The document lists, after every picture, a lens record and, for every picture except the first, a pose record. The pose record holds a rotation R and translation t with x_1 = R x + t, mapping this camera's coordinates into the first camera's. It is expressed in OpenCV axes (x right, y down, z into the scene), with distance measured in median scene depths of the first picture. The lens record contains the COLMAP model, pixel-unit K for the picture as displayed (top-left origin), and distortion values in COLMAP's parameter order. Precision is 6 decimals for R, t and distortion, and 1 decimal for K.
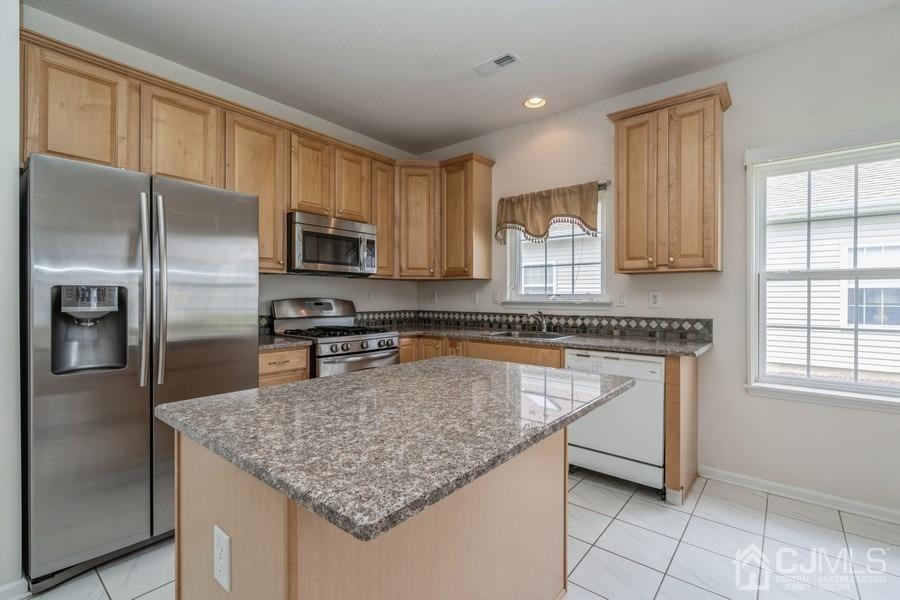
lens RADIAL K [[408.0, 0, 449.1], [0, 408.0, 299.2], [0, 0, 1]] dist [-0.004217, 0.001863]
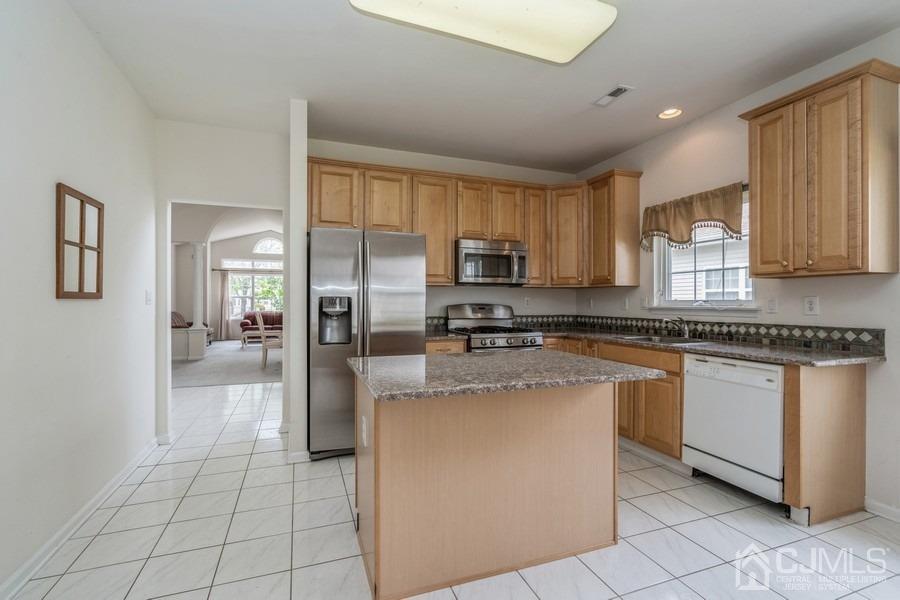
lens RADIAL K [[408.0, 0, 449.2], [0, 408.0, 302.6], [0, 0, 1]] dist [-0.004217, 0.001863]
pose [[0.865553, 0.000168, -0.500817, 0.266735], [-0.003297, 0.999980, -0.005363, 0.001192], [0.500806, 0.006293, 0.865537, -0.178452]]
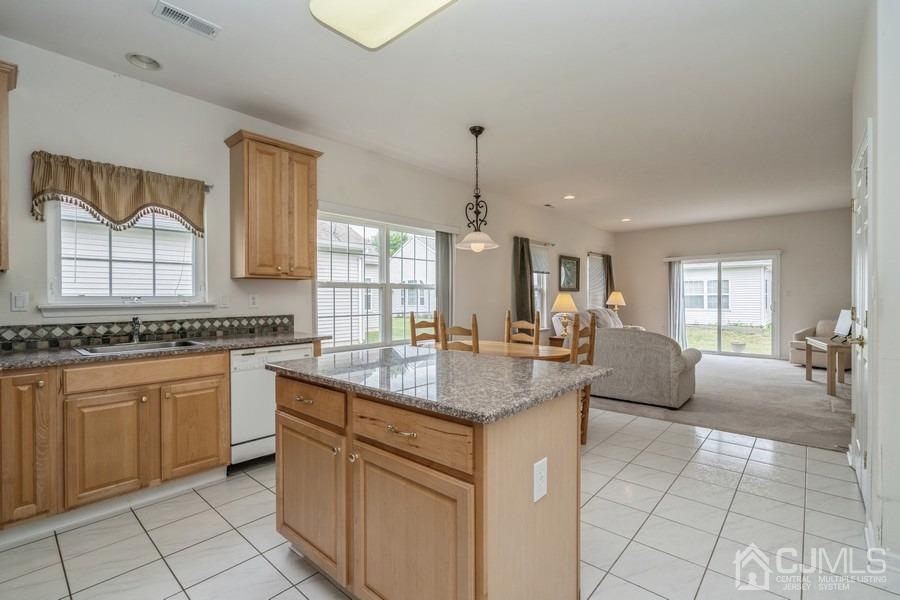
lens RADIAL K [[408.0, 0, 459.2], [0, 408.0, 296.6], [0, 0, 1]] dist [-0.004217, 0.001863]
pose [[0.020530, 0.000294, 0.999789, -0.653691], [0.012892, 0.999917, -0.000558, -0.002896], [-0.999706, 0.012901, 0.020525, 0.392796]]
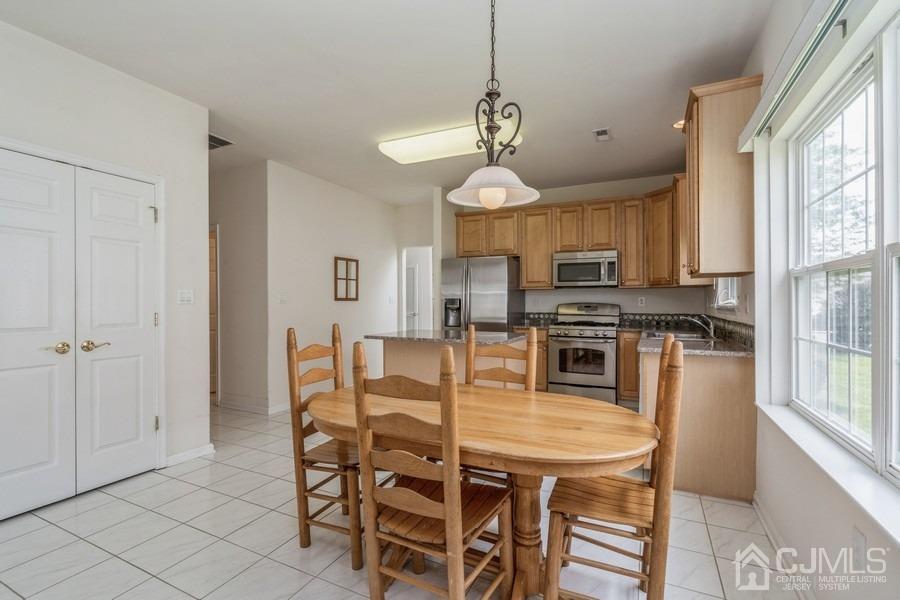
lens RADIAL K [[408.0, 0, 449.1], [0, 408.0, 303.0], [0, 0, 1]] dist [-0.004217, 0.001863]
pose [[0.239092, -0.001077, -0.970996, 1.226749], [-0.005192, 0.999984, -0.002388, 0.004845], [0.970983, 0.005612, 0.239082, 0.141788]]
